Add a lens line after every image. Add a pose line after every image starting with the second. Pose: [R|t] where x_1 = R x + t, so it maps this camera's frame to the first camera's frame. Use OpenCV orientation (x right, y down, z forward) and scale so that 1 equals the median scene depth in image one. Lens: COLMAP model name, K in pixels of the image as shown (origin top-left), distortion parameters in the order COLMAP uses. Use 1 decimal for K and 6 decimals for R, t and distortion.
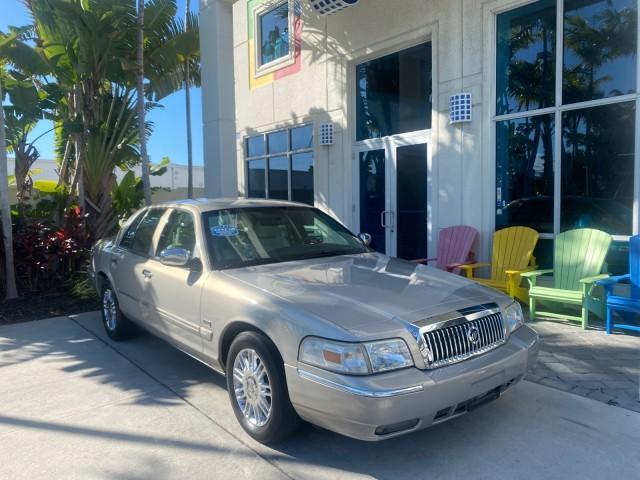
lens RADIAL K [[492.5, 0, 319.4], [0, 492.5, 243.4], [0, 0, 1]] dist [0.023465, -0.025666]
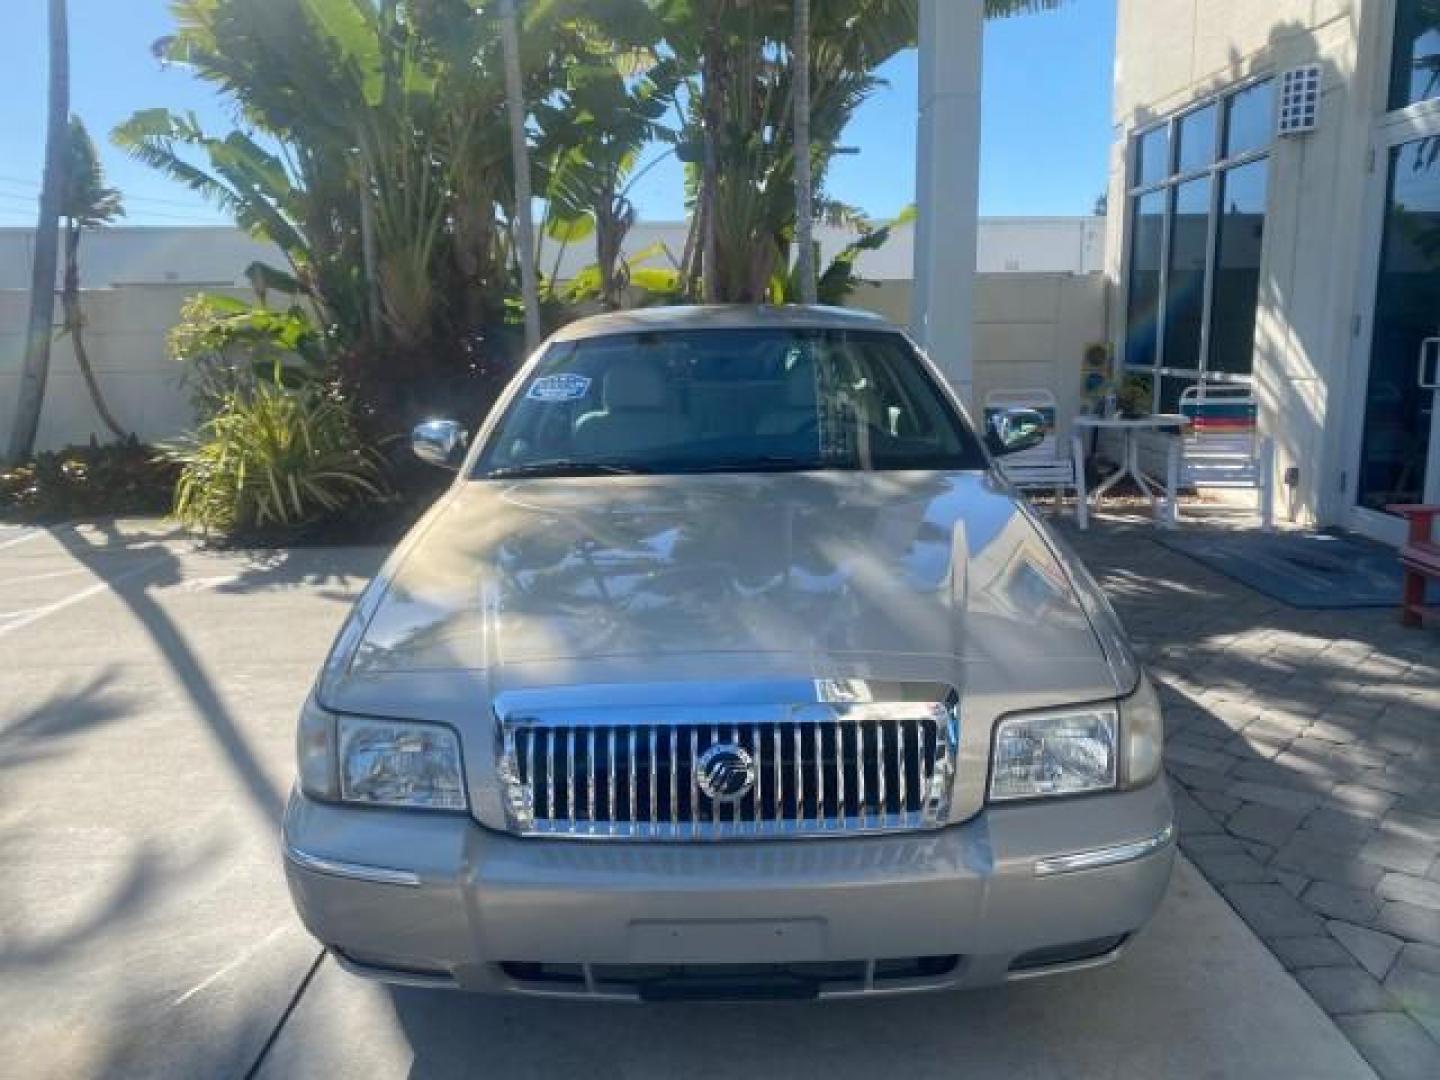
lens RADIAL K [[1108.2, 0, 721.2], [0, 1108.2, 535.8], [0, 0, 1]] dist [0.023465, -0.025666]
pose [[0.776811, 0.121226, -0.617955, 0.228234], [-0.045116, 0.989488, 0.137397, -0.016389], [0.628116, -0.078852, 0.774114, 0.154320]]
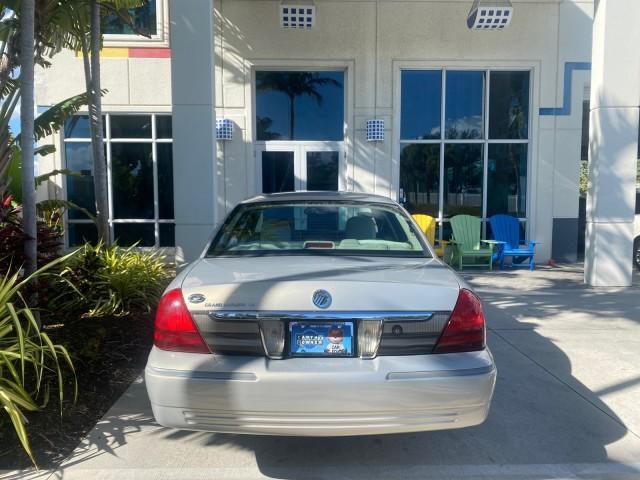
lens RADIAL K [[492.5, 0, 320.8], [0, 492.5, 241.2], [0, 0, 1]] dist [0.023465, -0.025666]
pose [[0.608082, -0.049860, 0.792307, -0.738700], [0.052192, 0.998377, 0.022771, -0.002890], [-0.792156, 0.027506, 0.609698, 0.238236]]
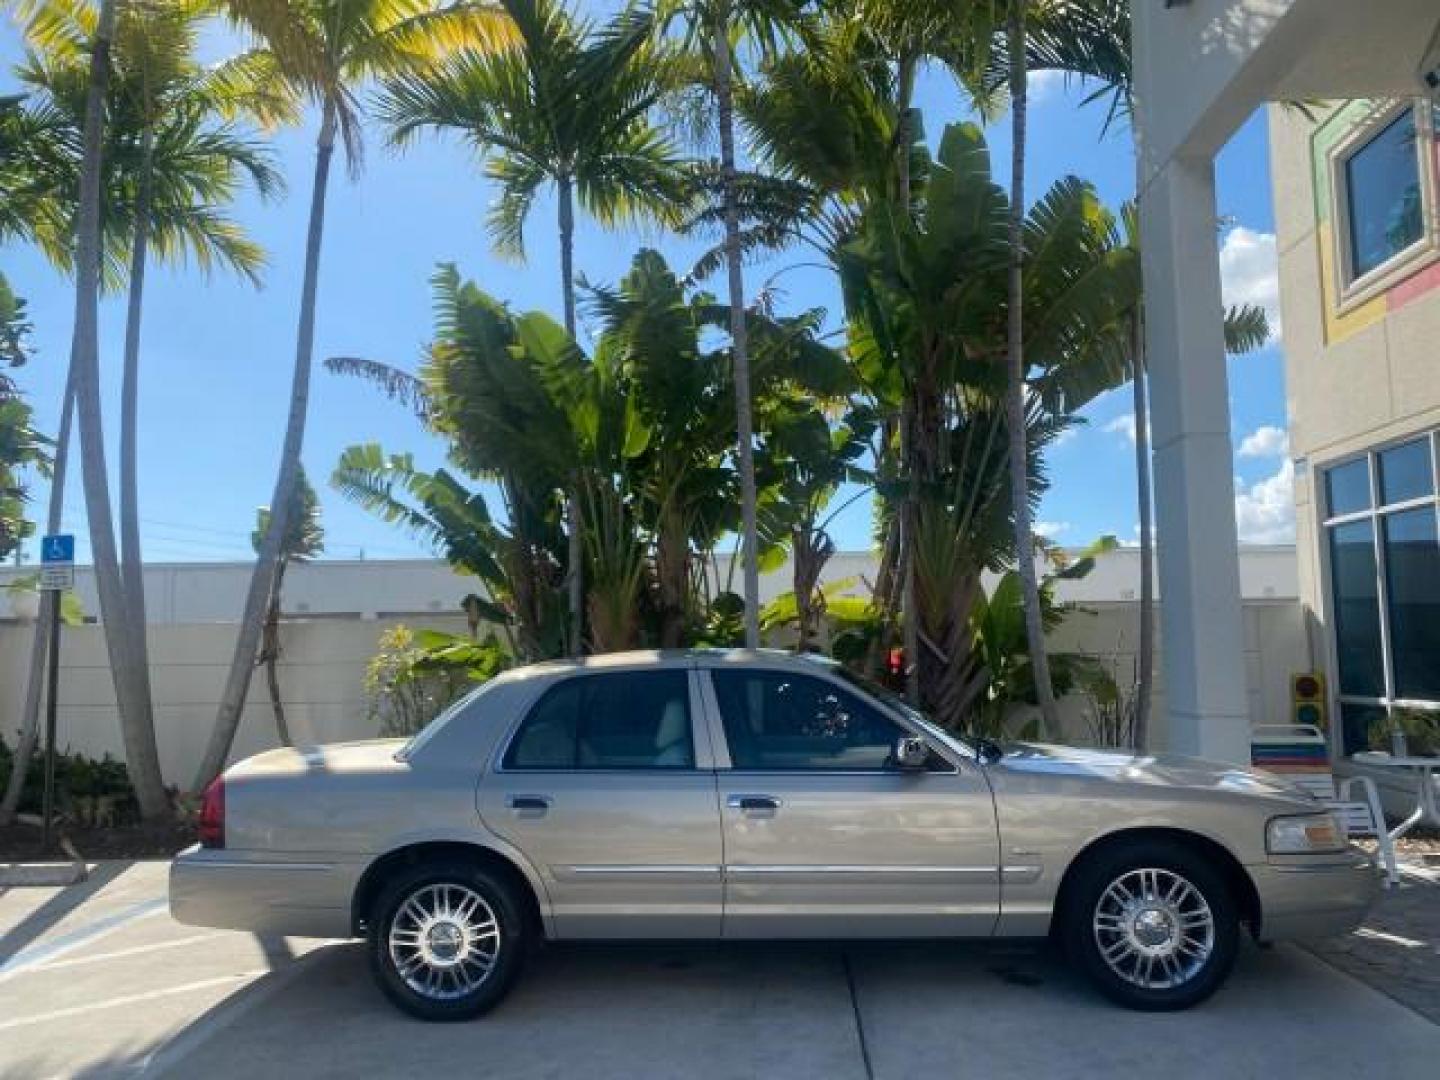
lens RADIAL K [[1108.2, 0, 722.4], [0, 1108.2, 539.2], [0, 0, 1]] dist [0.023465, -0.025666]
pose [[0.744632, -0.063047, -0.664491, 0.100643], [-0.046354, 0.988241, -0.145709, -0.016719], [0.665864, 0.139301, 0.732954, 0.086914]]
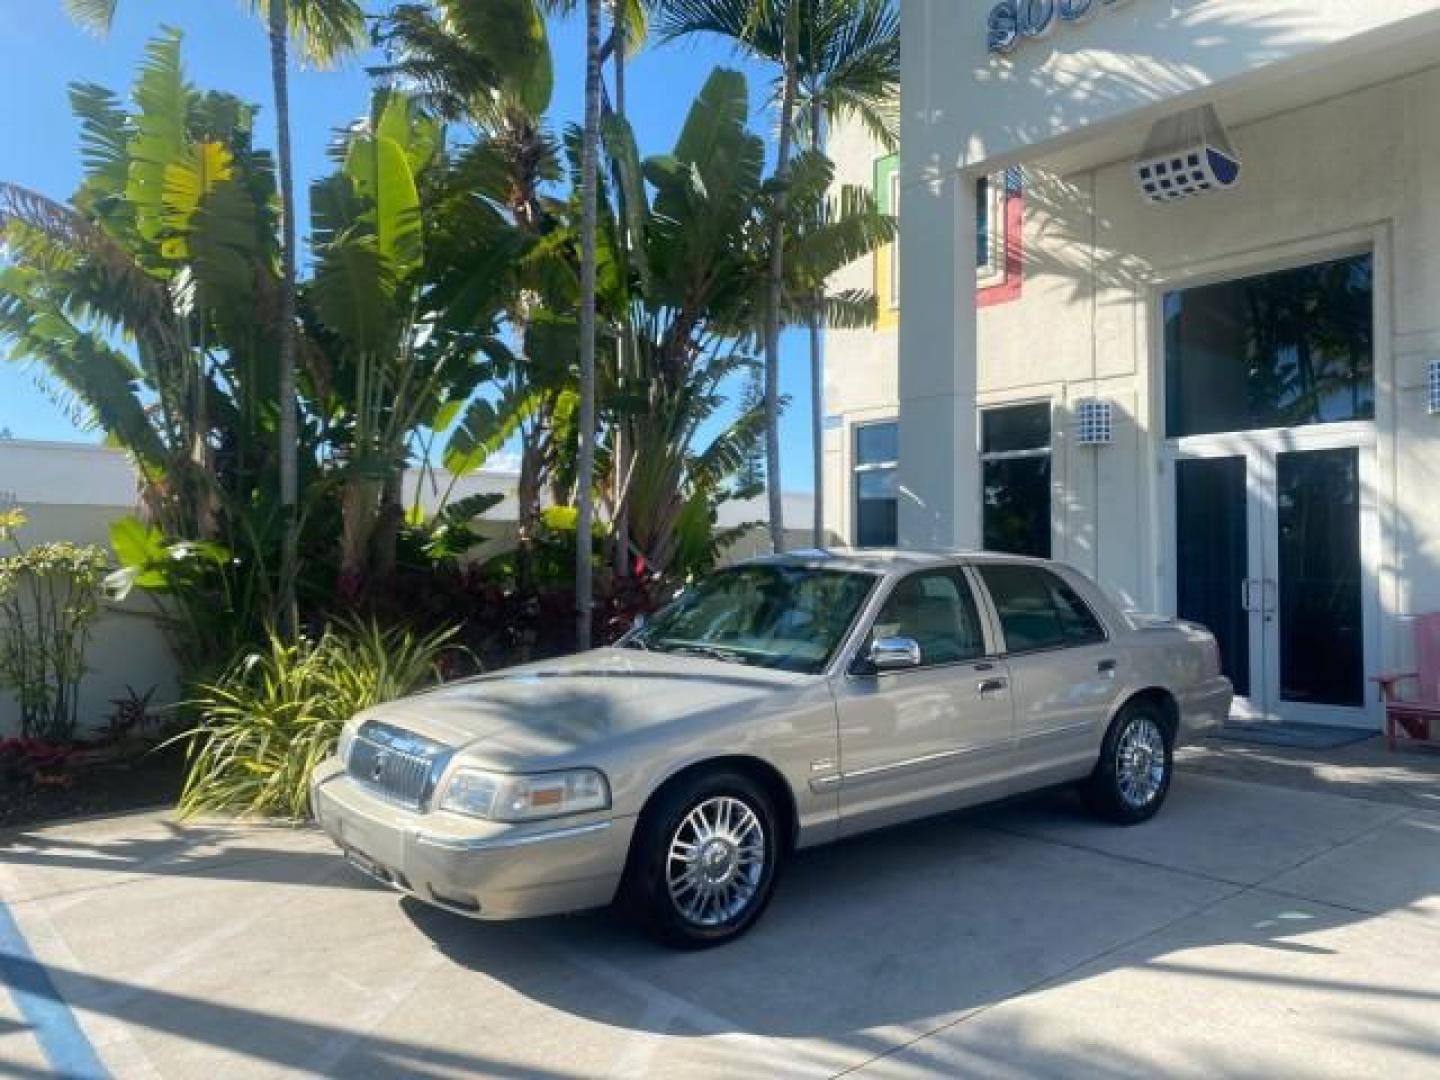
lens RADIAL K [[1108.2, 0, 713.4], [0, 1108.2, 544.6], [0, 0, 1]] dist [0.023465, -0.025666]
pose [[0.999706, 0.017394, 0.016903, -0.416720], [-0.015652, 0.995041, -0.098229, 0.018894], [-0.018528, 0.097936, 0.995020, -0.112712]]
